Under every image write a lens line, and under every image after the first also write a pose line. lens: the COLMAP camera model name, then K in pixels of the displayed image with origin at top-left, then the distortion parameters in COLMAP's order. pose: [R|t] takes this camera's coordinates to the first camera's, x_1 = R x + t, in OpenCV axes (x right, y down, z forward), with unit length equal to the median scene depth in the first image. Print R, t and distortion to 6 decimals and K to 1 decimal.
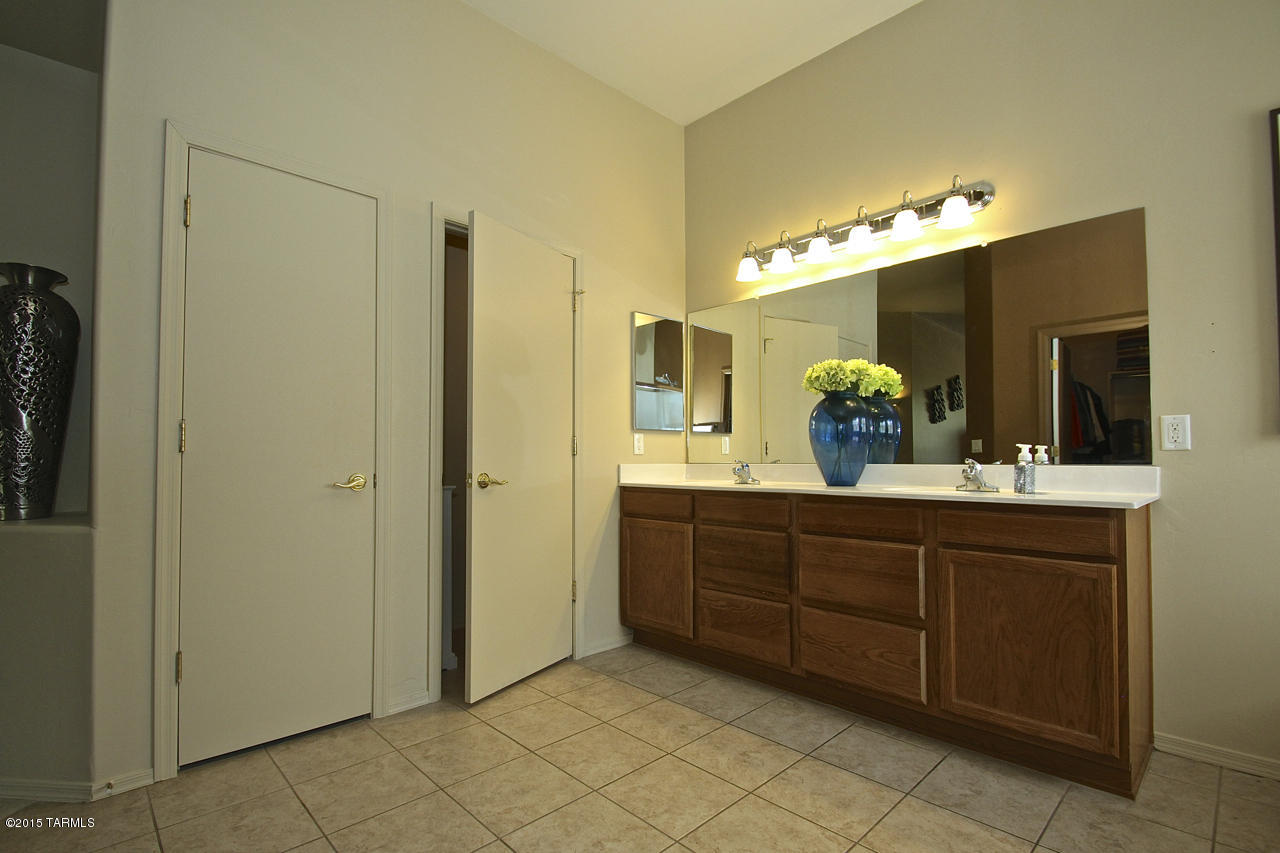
lens RADIAL K [[594.5, 0, 628.9], [0, 594.5, 443.5], [0, 0, 1]] dist [0.011672, -0.016902]
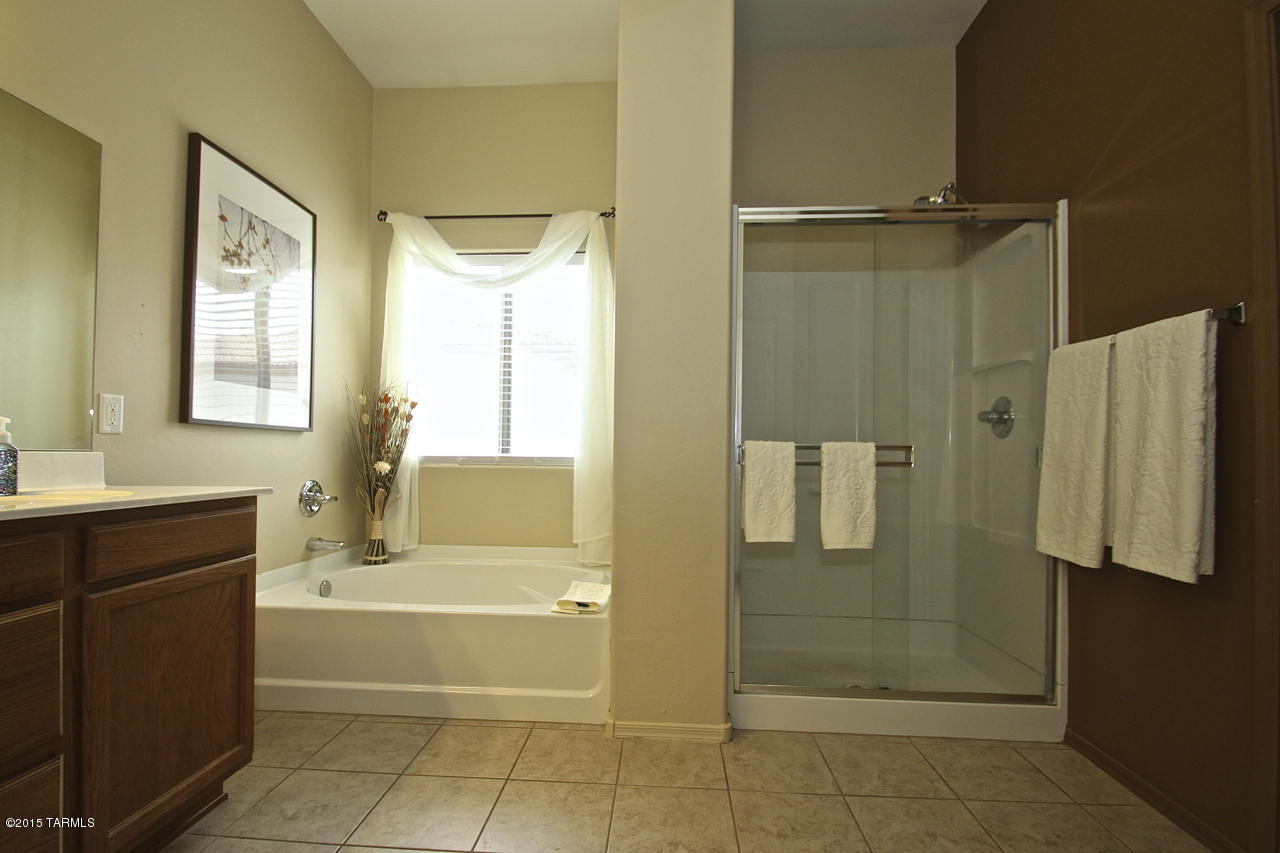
lens RADIAL K [[594.5, 0, 628.9], [0, 594.5, 443.5], [0, 0, 1]] dist [0.011672, -0.016902]
pose [[-0.672637, 0.007970, 0.739929, -0.277758], [-0.025884, 0.999077, -0.034292, 0.038813], [-0.739520, -0.042219, -0.671810, 1.083616]]
